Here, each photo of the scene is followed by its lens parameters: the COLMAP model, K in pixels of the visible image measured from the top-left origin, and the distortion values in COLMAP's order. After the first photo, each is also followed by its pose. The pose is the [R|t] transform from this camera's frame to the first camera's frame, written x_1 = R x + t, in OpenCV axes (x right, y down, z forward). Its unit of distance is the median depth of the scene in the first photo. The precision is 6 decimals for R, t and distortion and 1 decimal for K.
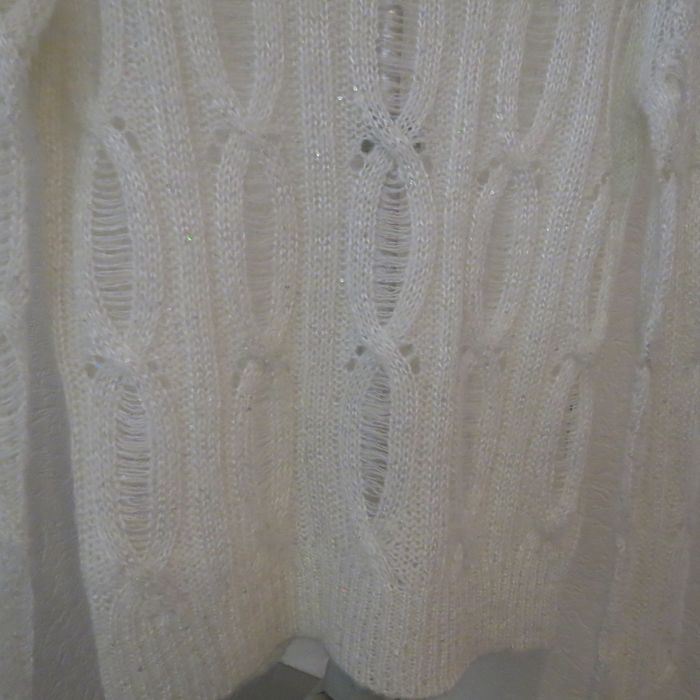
lens RADIAL K [[674.7, 0, 352.3], [0, 674.7, 343.2], [0, 0, 1]] dist [-0.023671, 0.004006]
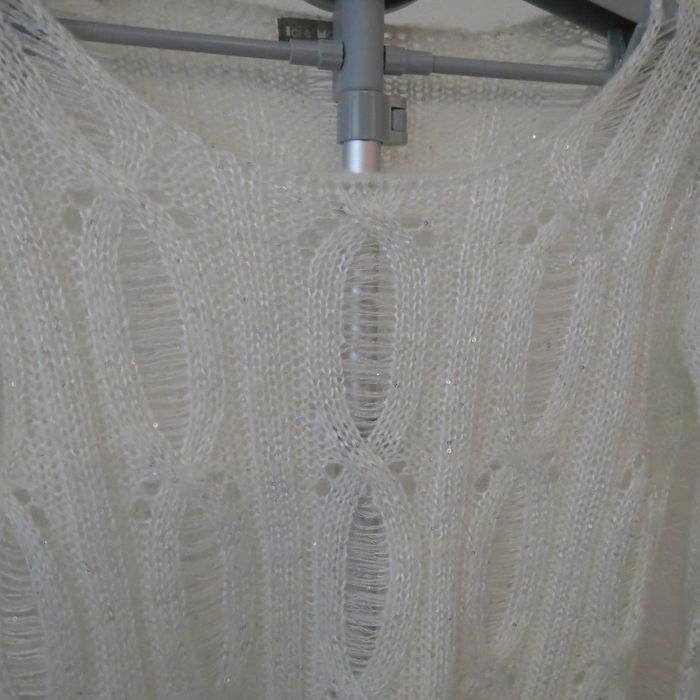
lens RADIAL K [[674.7, 0, 352.3], [0, 674.7, 343.2], [0, 0, 1]] dist [-0.023671, 0.004006]
pose [[0.995250, -0.006820, -0.097111, 0.124452], [0.008805, 0.999761, 0.020025, -0.455704], [0.096952, -0.020785, 0.995072, 0.182298]]
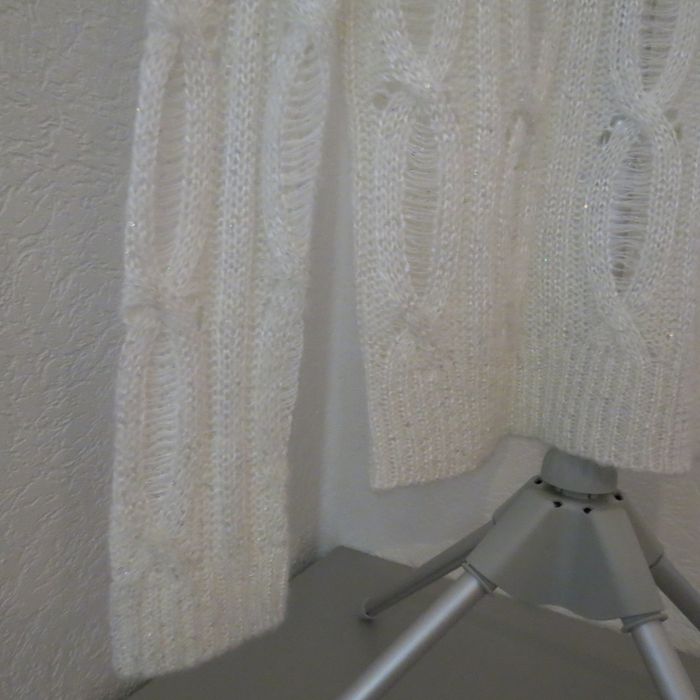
lens RADIAL K [[674.7, 0, 352.3], [0, 674.7, 343.2], [0, 0, 1]] dist [-0.023671, 0.004006]
pose [[0.998969, 0.025032, 0.037871, -0.414132], [-0.026200, 0.999186, 0.030669, 0.323091], [-0.037073, -0.031630, 0.998812, 0.029199]]
